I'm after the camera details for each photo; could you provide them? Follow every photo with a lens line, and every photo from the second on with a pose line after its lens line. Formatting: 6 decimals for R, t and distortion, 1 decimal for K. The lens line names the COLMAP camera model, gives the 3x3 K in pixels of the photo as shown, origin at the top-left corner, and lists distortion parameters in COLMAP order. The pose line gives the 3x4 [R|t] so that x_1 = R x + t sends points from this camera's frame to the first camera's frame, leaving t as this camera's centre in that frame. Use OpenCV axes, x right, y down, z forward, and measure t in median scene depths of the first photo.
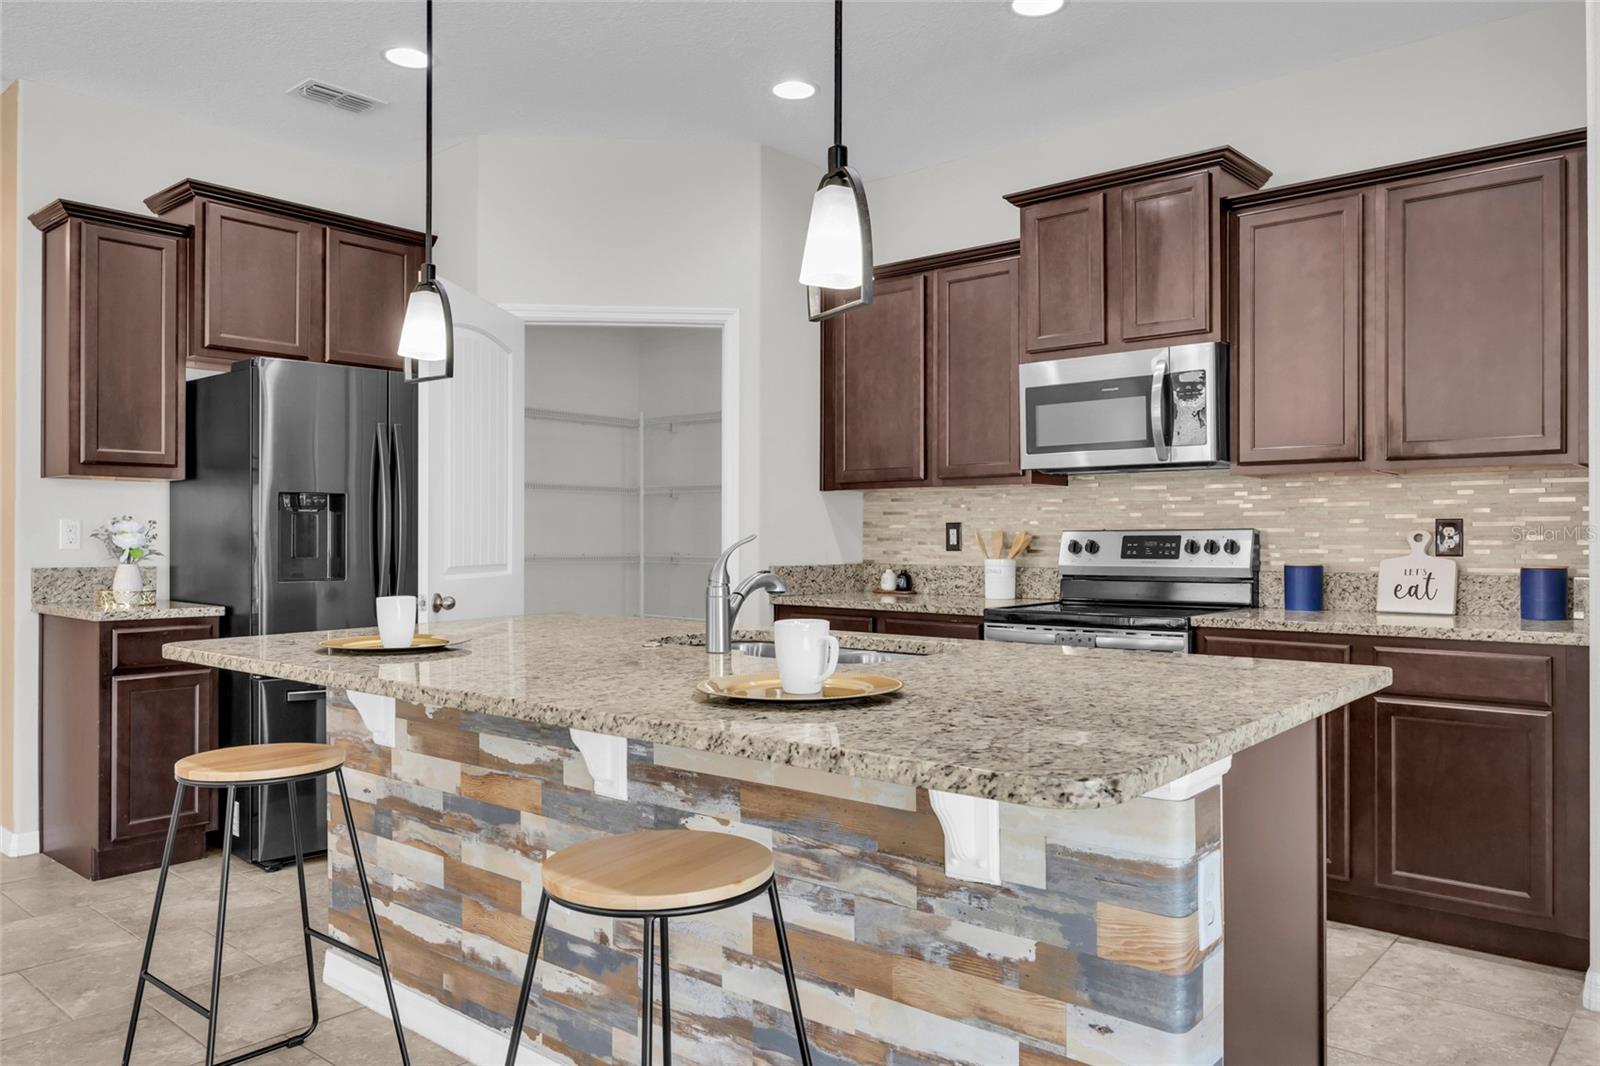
lens RADIAL K [[1127.1, 0, 800.9], [0, 1127.1, 527.5], [0, 0, 1]] dist [-0.005448, -0.002572]
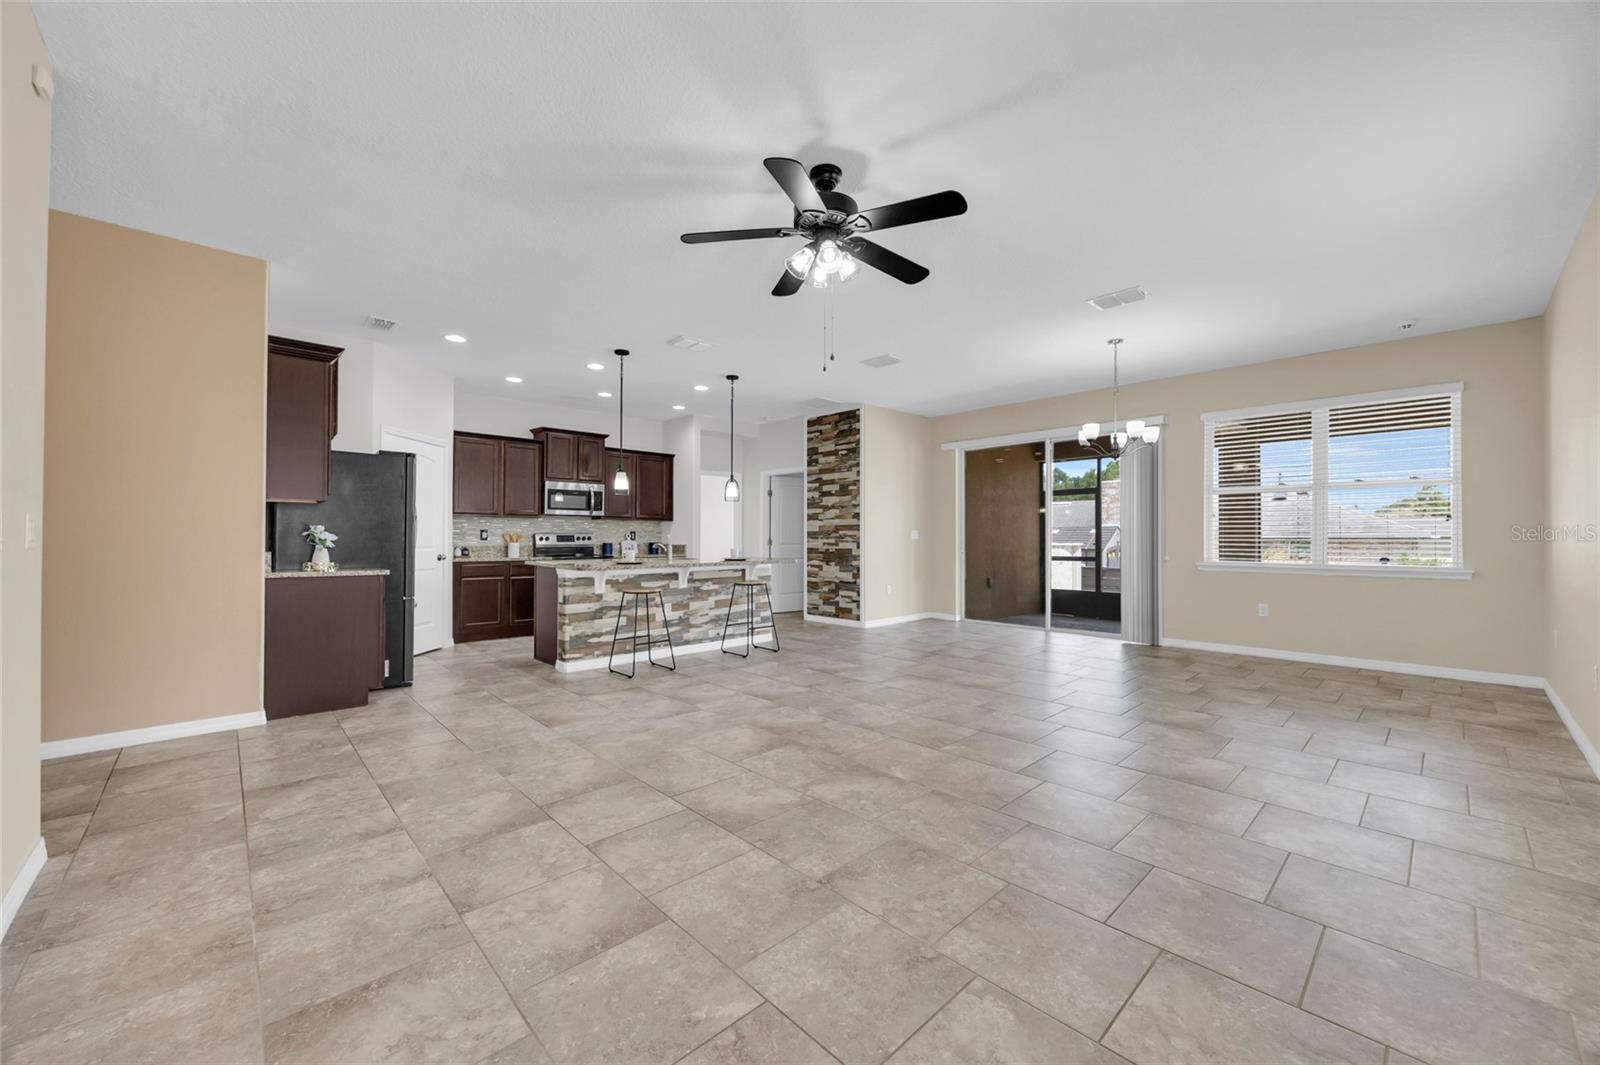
lens RADIAL K [[616.8, 0, 798.8], [0, 616.8, 532.7], [0, 0, 1]] dist [-0.001290, -0.000017]
pose [[0.103210, 0.007628, 0.994630, -1.691439], [-0.011656, 0.999911, -0.006459, 0.004284], [-0.994591, -0.010927, 0.103290, 0.126560]]
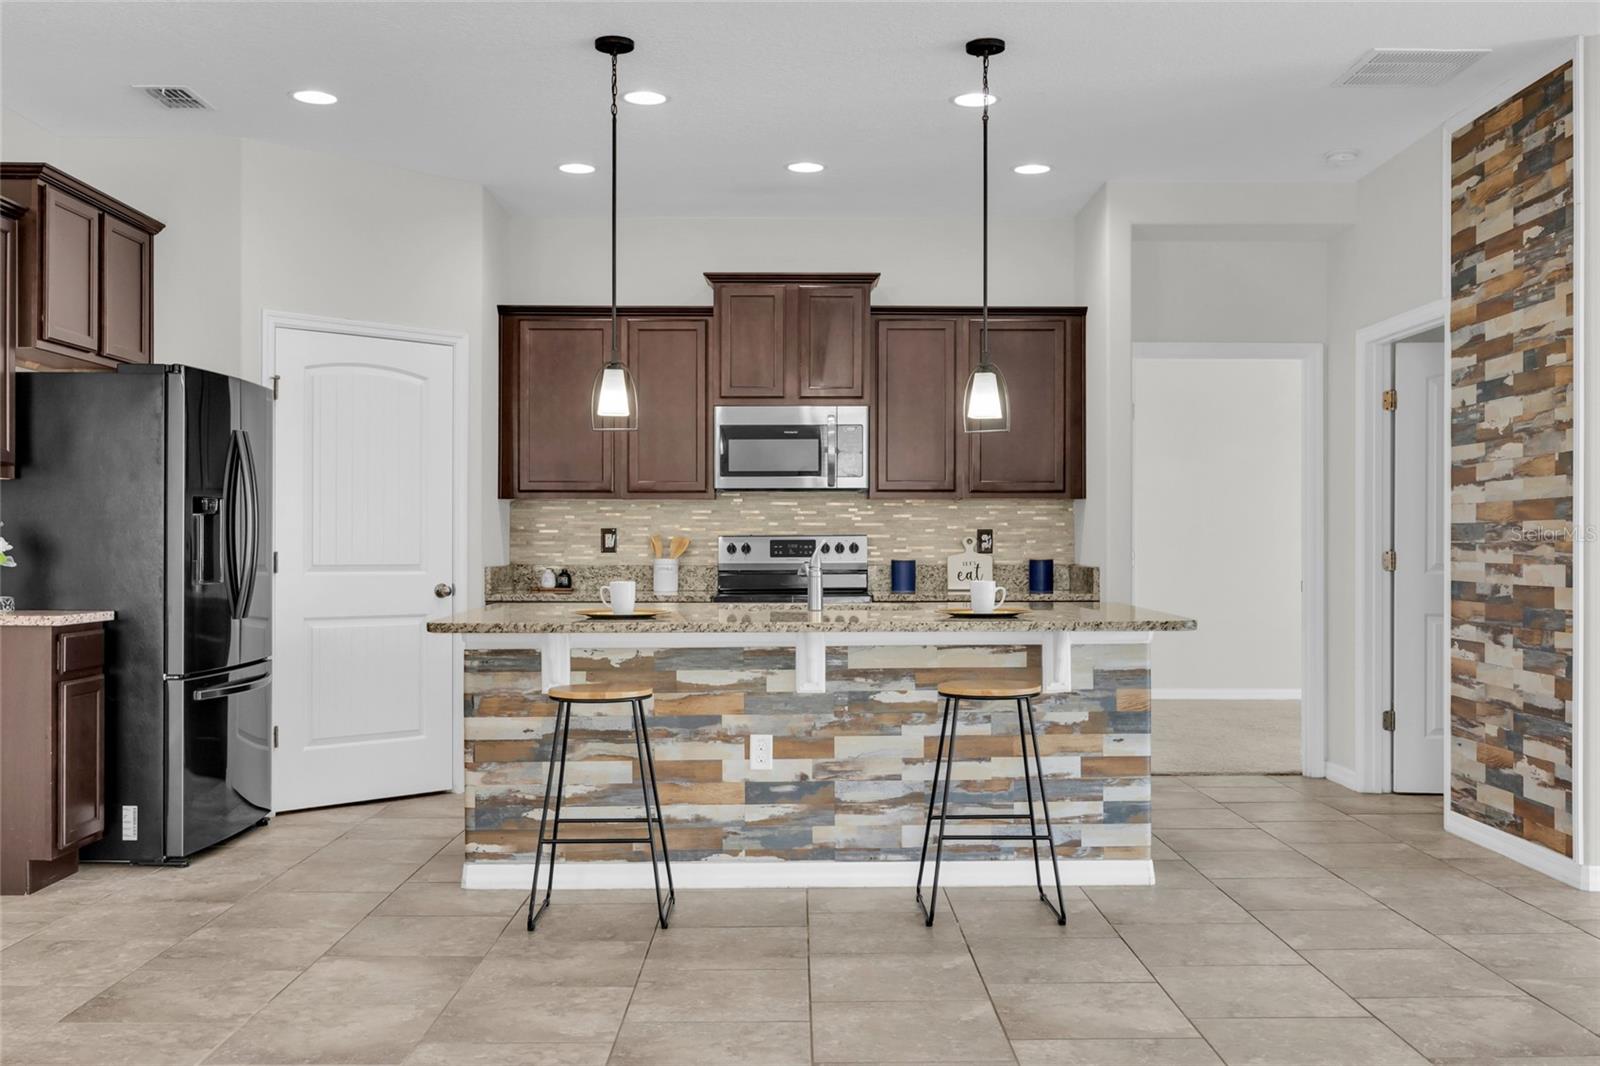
lens RADIAL K [[1539.0, 0, 799.2], [0, 1539.0, 538.3], [0, 0, 1]] dist [-0.002973, 0.000000]
pose [[0.753490, 0.001663, 0.657457, -1.027812], [-0.006003, 0.999973, 0.004350, -0.003111], [-0.657432, -0.007225, 0.753479, -0.446631]]
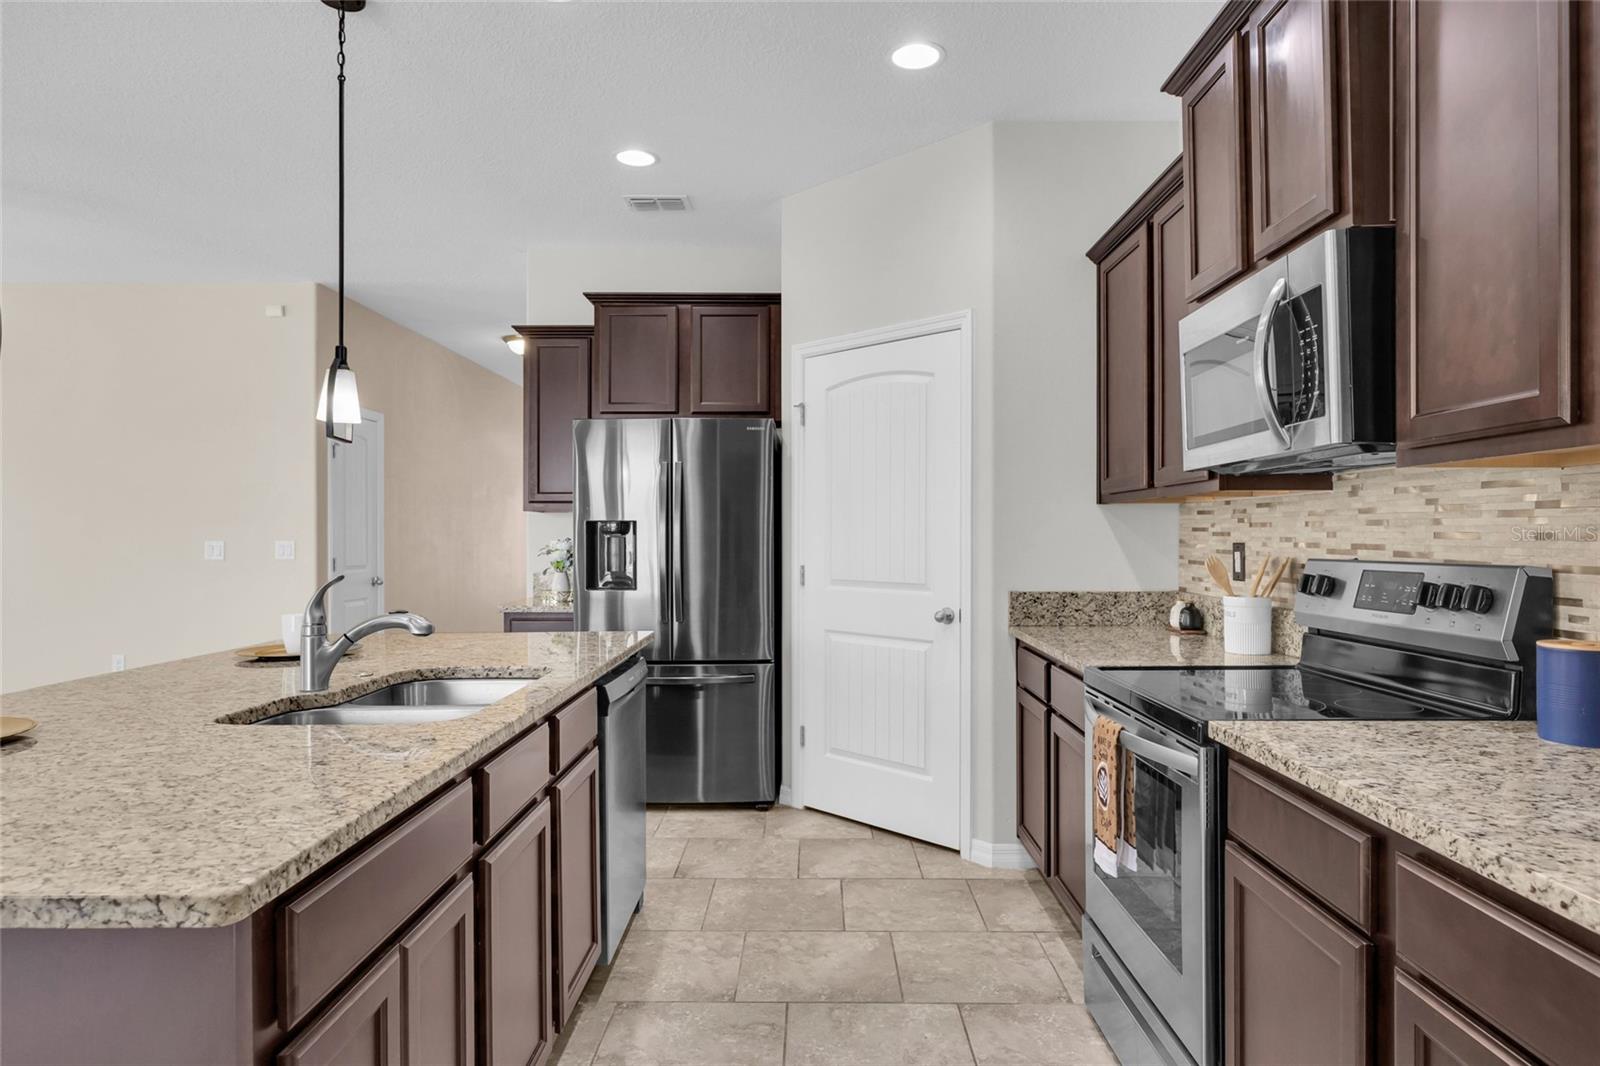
lens RADIAL K [[918.9, 0, 811.5], [0, 918.9, 534.8], [0, 0, 1]] dist [-0.033350, -0.000546]
pose [[0.653806, -0.002495, -0.756658, 0.543938], [0.007178, 0.999970, 0.002906, -0.017808], [0.756628, -0.007331, 0.653805, 0.533629]]
